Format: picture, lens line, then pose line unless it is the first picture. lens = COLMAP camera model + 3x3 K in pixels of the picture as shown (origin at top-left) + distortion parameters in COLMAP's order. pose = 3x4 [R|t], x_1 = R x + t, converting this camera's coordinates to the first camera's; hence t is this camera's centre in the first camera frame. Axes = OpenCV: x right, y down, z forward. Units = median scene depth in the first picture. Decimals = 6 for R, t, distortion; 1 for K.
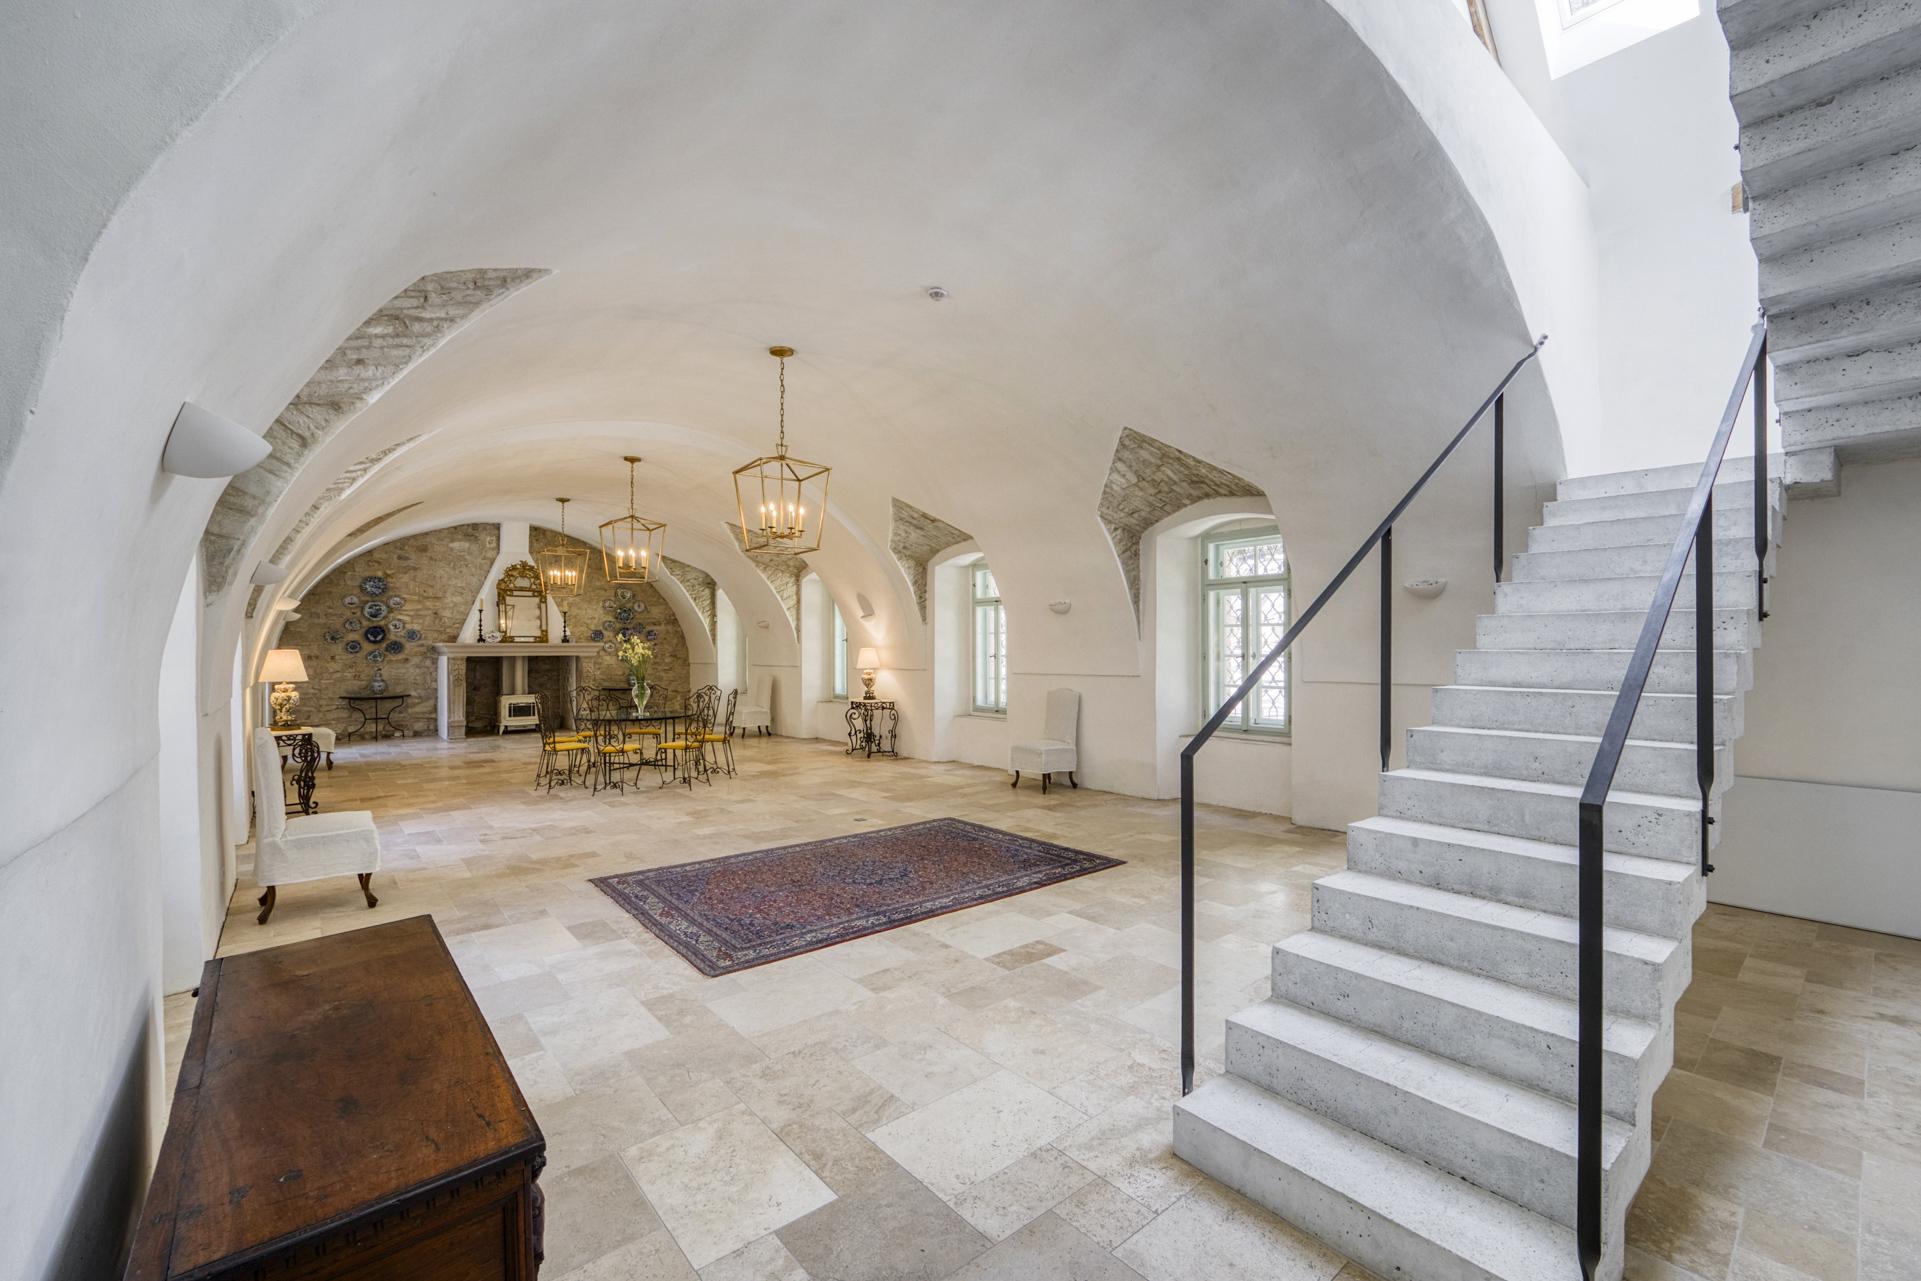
lens RADIAL K [[785.6, 0, 945.0], [0, 785.6, 641.0], [0, 0, 1]] dist [-0.000272, -0.000008]
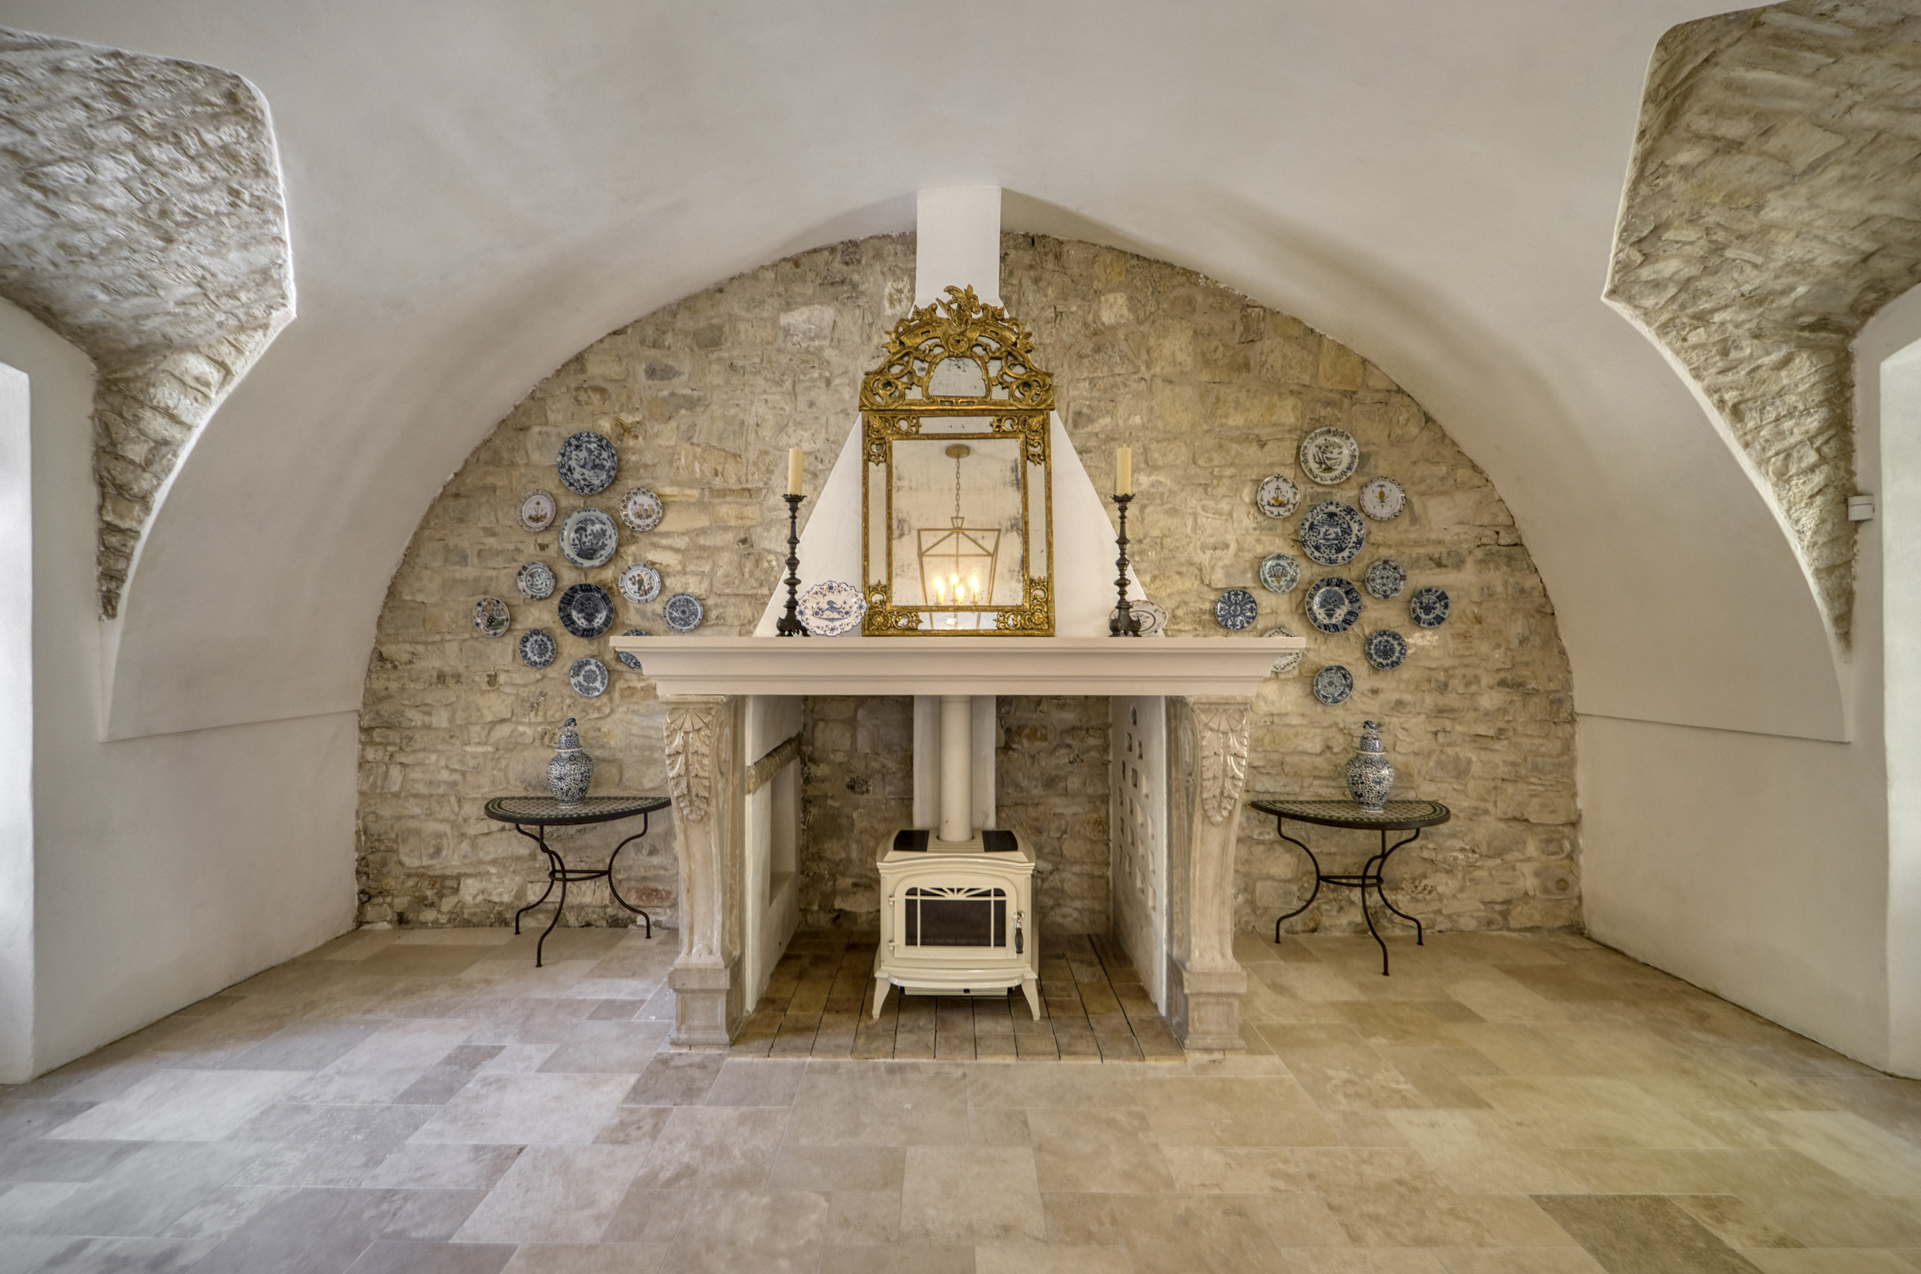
lens RADIAL K [[785.6, 0, 945.0], [0, 785.6, 637.5], [0, 0, 1]] dist [-0.000272, -0.000008]
pose [[0.776203, 0.003919, -0.630471, -0.391665], [0.002016, 0.999960, 0.008698, 0.000660], [0.630480, -0.008022, 0.776164, 0.813832]]
